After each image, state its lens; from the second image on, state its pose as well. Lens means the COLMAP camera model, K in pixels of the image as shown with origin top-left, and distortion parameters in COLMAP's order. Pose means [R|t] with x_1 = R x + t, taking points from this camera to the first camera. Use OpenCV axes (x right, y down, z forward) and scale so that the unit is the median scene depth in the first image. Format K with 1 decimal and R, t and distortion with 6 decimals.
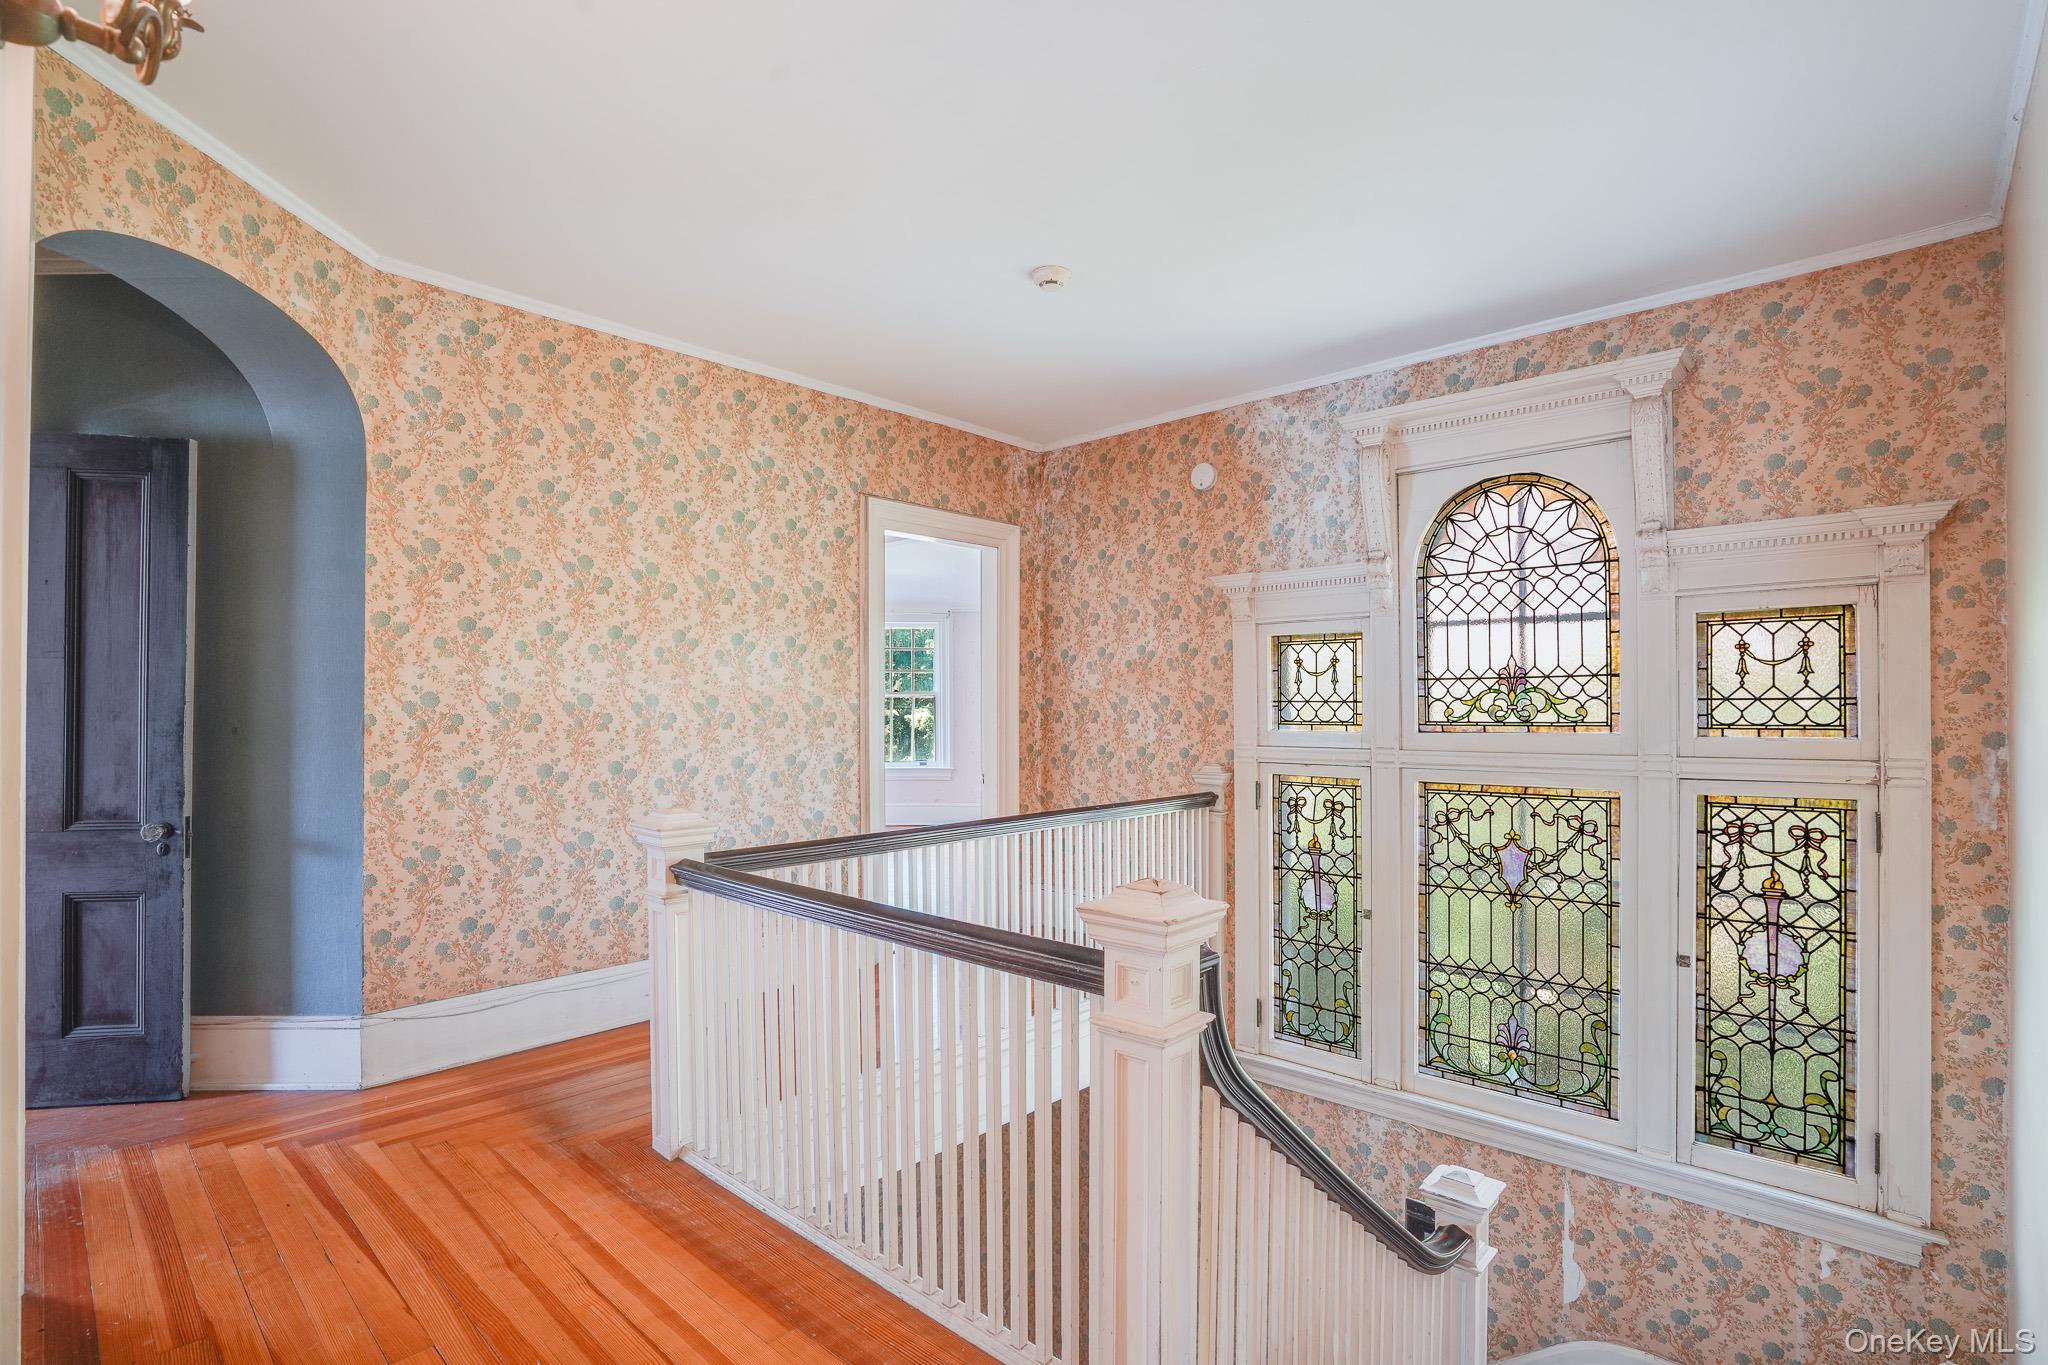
lens RADIAL K [[964.6, 0, 1025.9], [0, 964.6, 721.1], [0, 0, 1]] dist [0.001352, 0.000680]
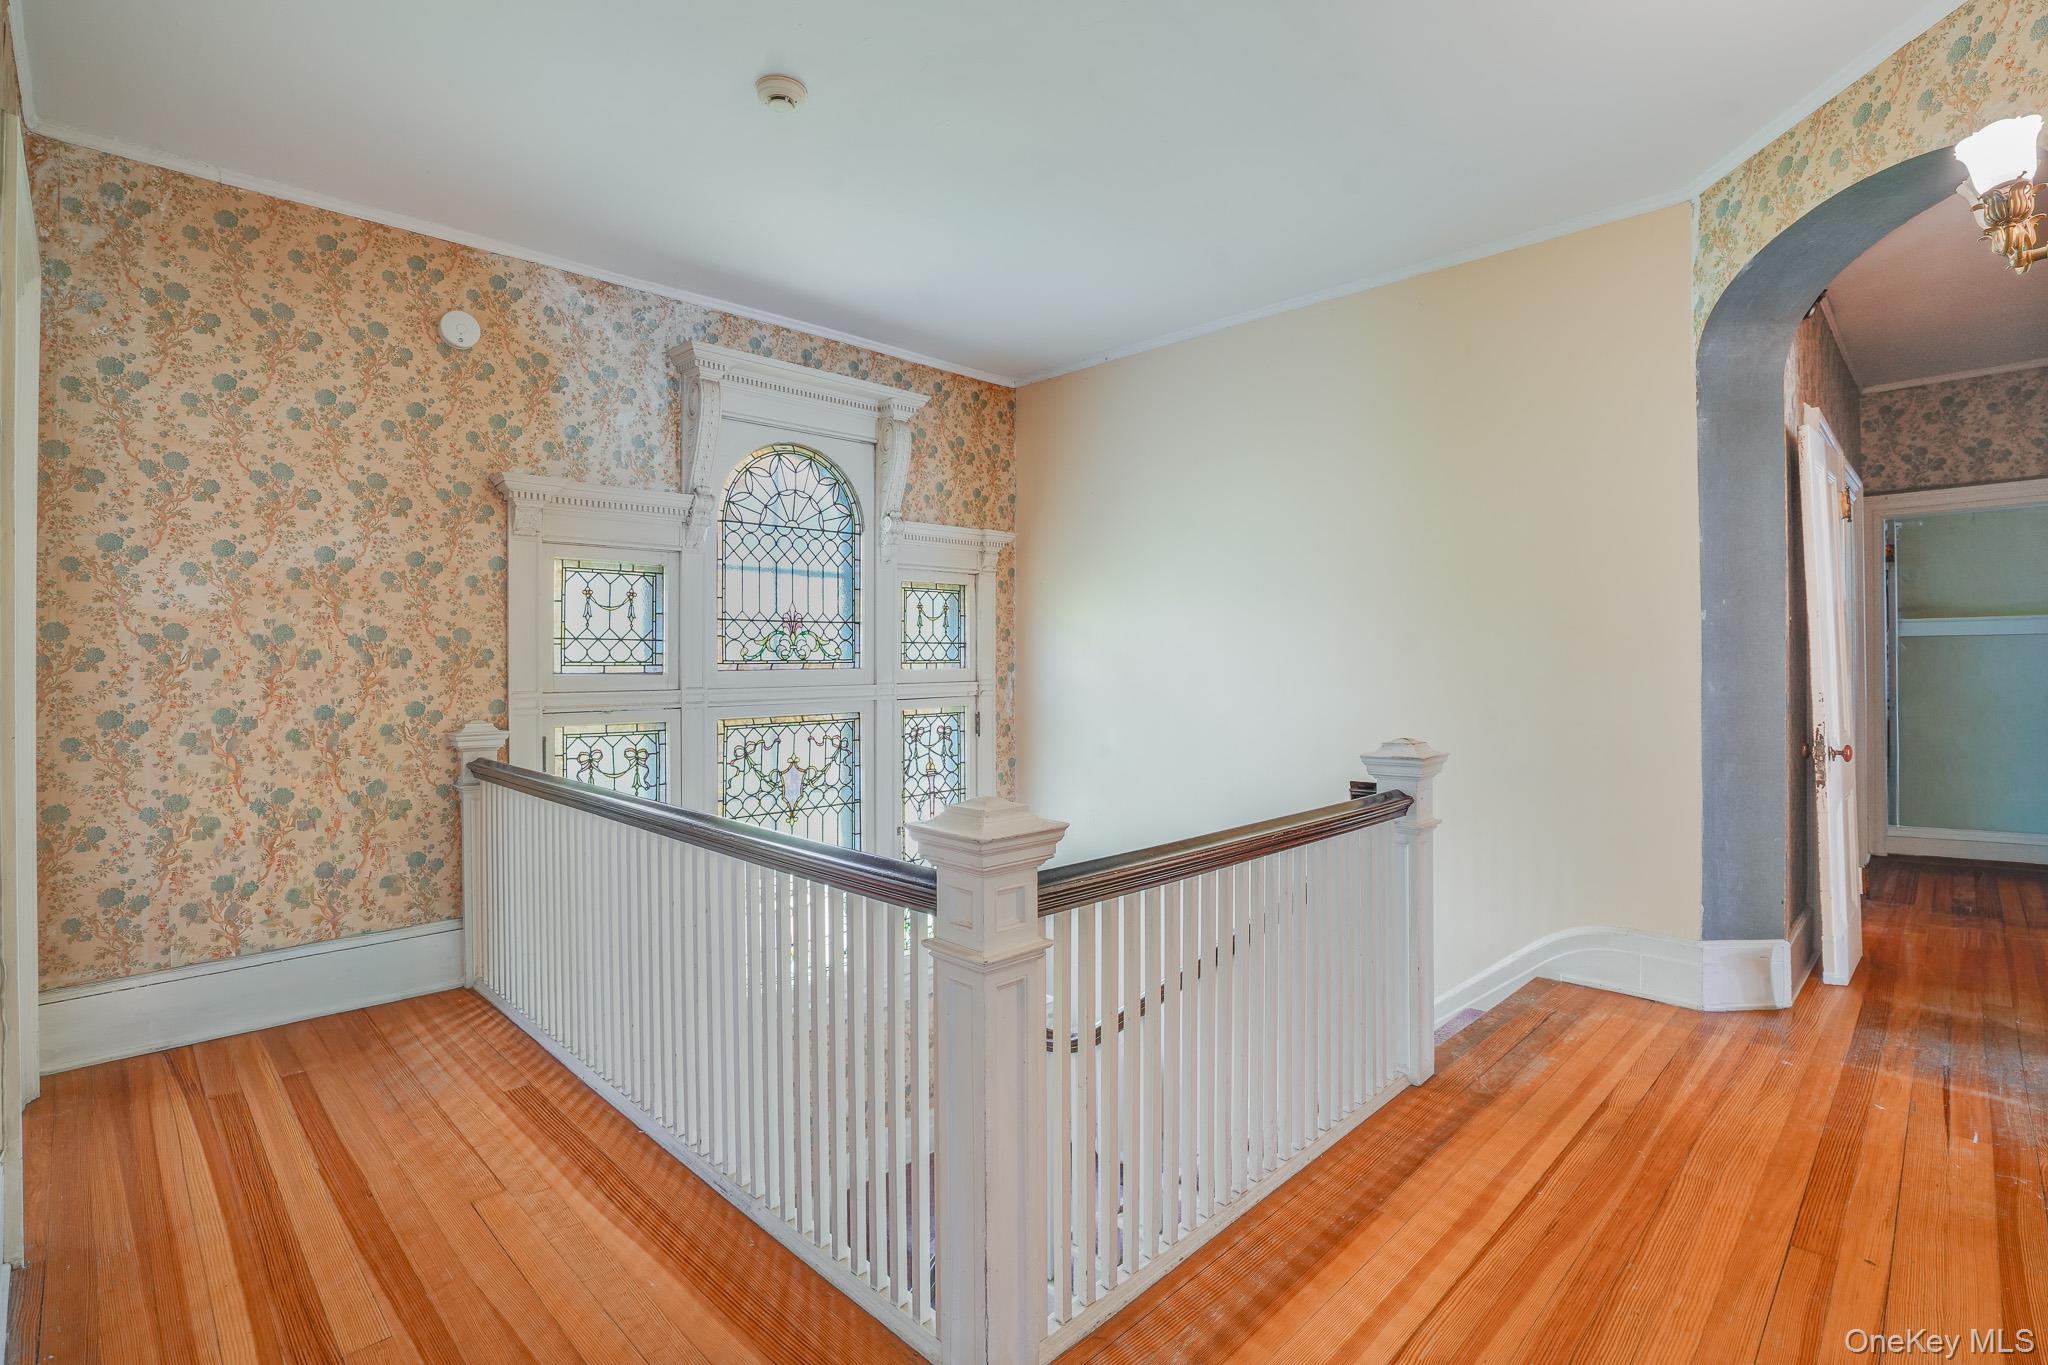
lens RADIAL K [[1021.7, 0, 1025.1], [0, 1021.7, 646.4], [0, 0, 1]] dist [0.001194, 0.000584]
pose [[0.069530, 0.003866, 0.997572, -0.690773], [0.006515, 0.999969, -0.004330, -0.008378], [-0.997559, 0.006800, 0.069503, 0.640568]]
